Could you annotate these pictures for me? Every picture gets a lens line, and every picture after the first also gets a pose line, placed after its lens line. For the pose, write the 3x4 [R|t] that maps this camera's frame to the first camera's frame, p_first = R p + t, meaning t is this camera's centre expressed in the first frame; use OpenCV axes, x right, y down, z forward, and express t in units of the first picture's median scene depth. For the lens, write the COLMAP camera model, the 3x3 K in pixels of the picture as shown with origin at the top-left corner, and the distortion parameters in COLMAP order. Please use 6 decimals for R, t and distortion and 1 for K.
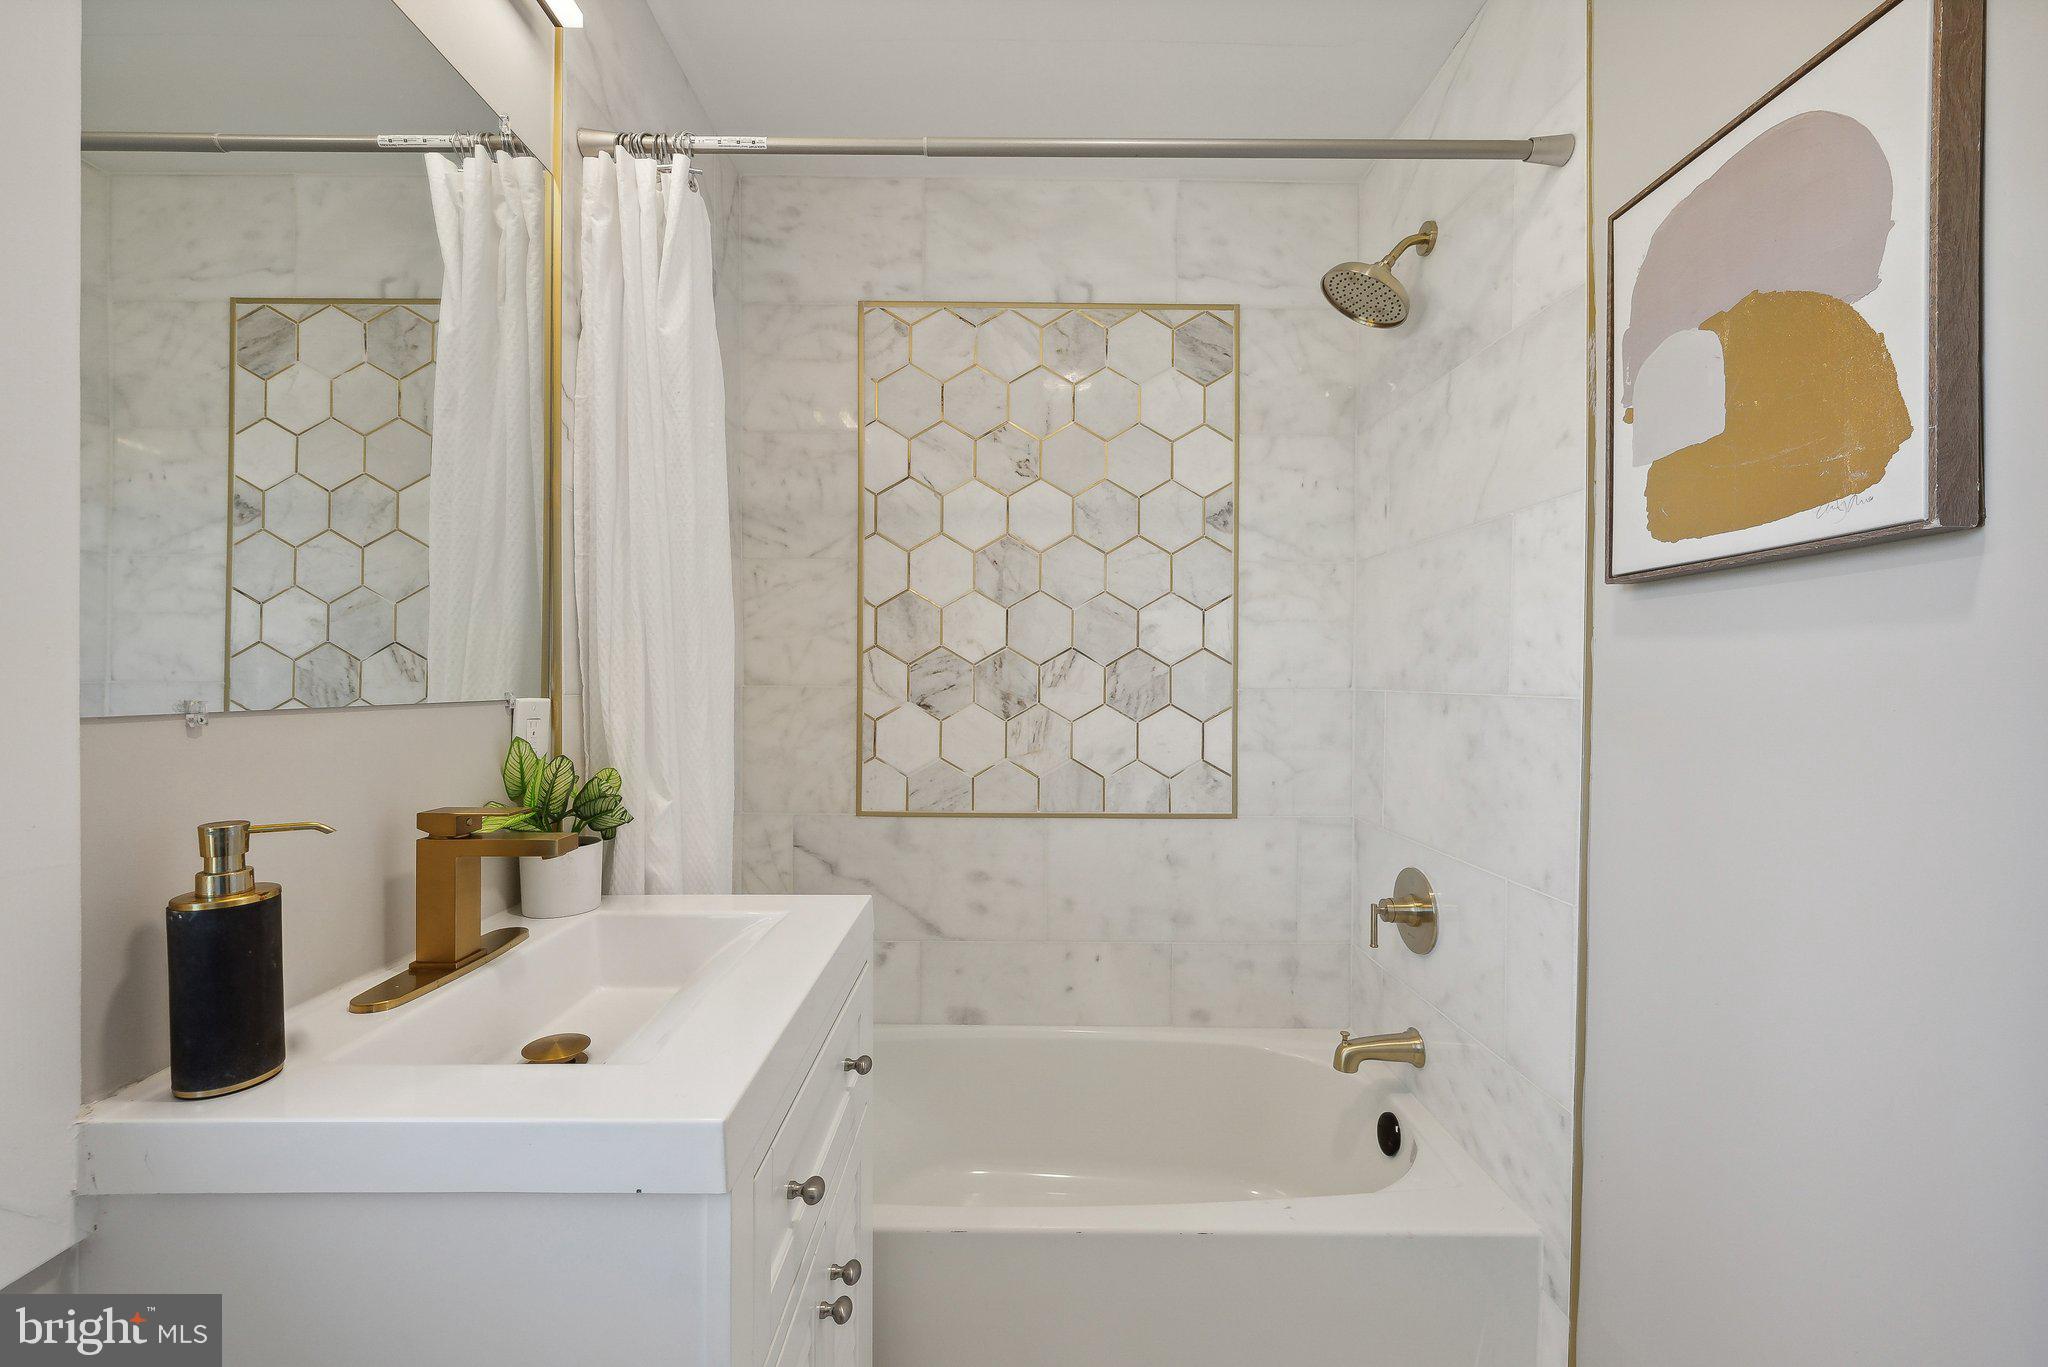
lens RADIAL K [[817.4, 0, 1017.3], [0, 817.4, 679.0], [0, 0, 1]] dist [-0.001206, -0.000460]
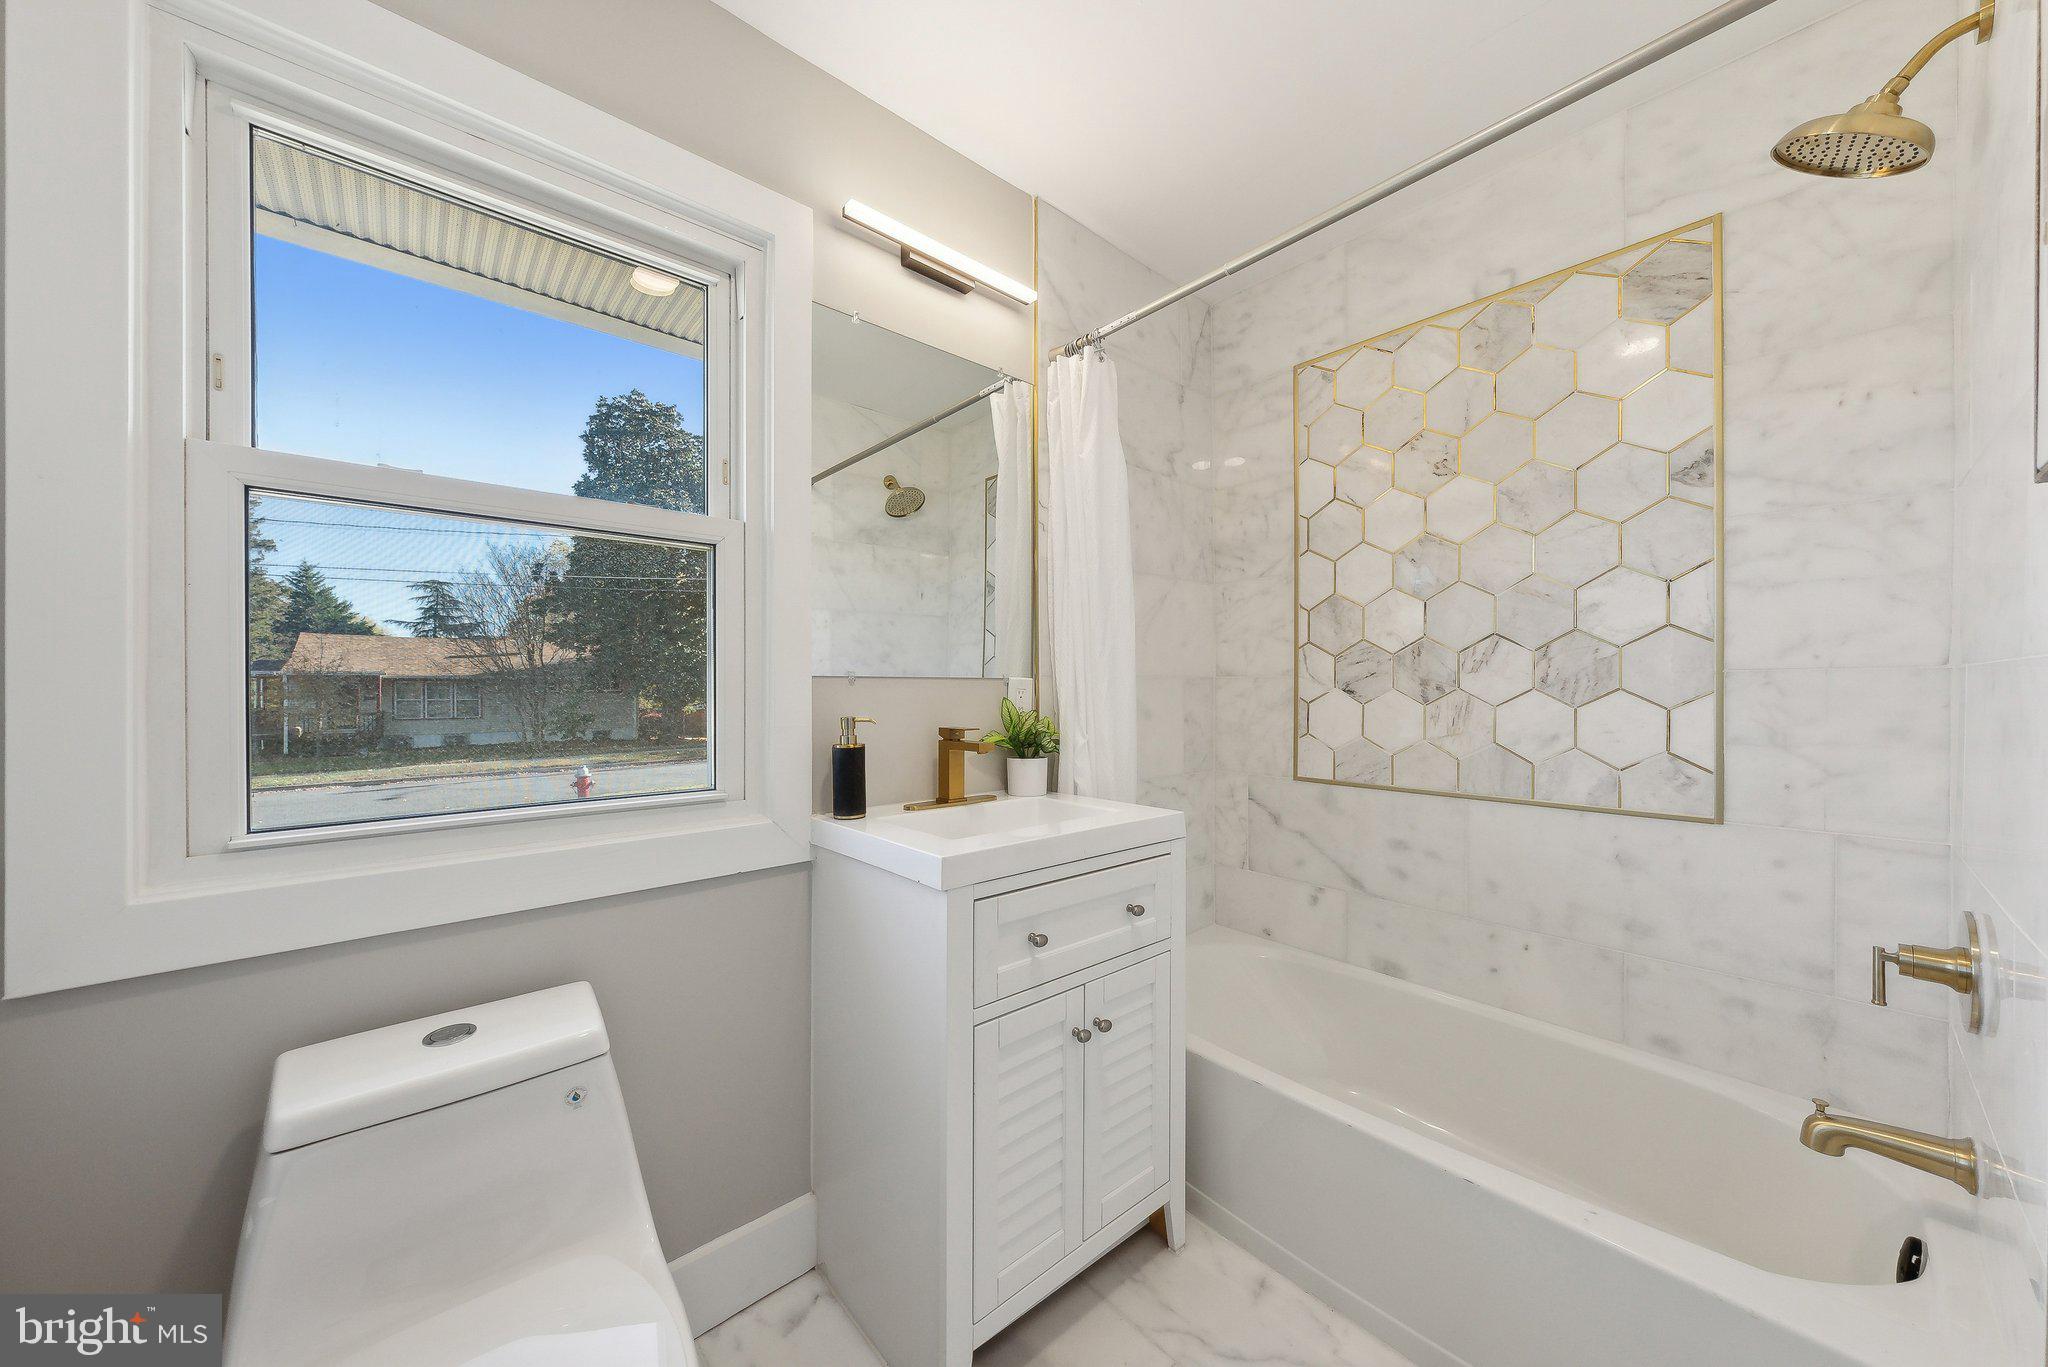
lens RADIAL K [[703.3, 0, 1017.7], [0, 703.3, 684.9], [0, 0, 1]] dist [-0.001900, -0.000029]
pose [[0.654120, -0.009131, -0.756336, 0.338494], [0.003804, 0.999954, -0.008783, 0.030766], [0.756381, 0.002868, 0.654125, -0.017303]]
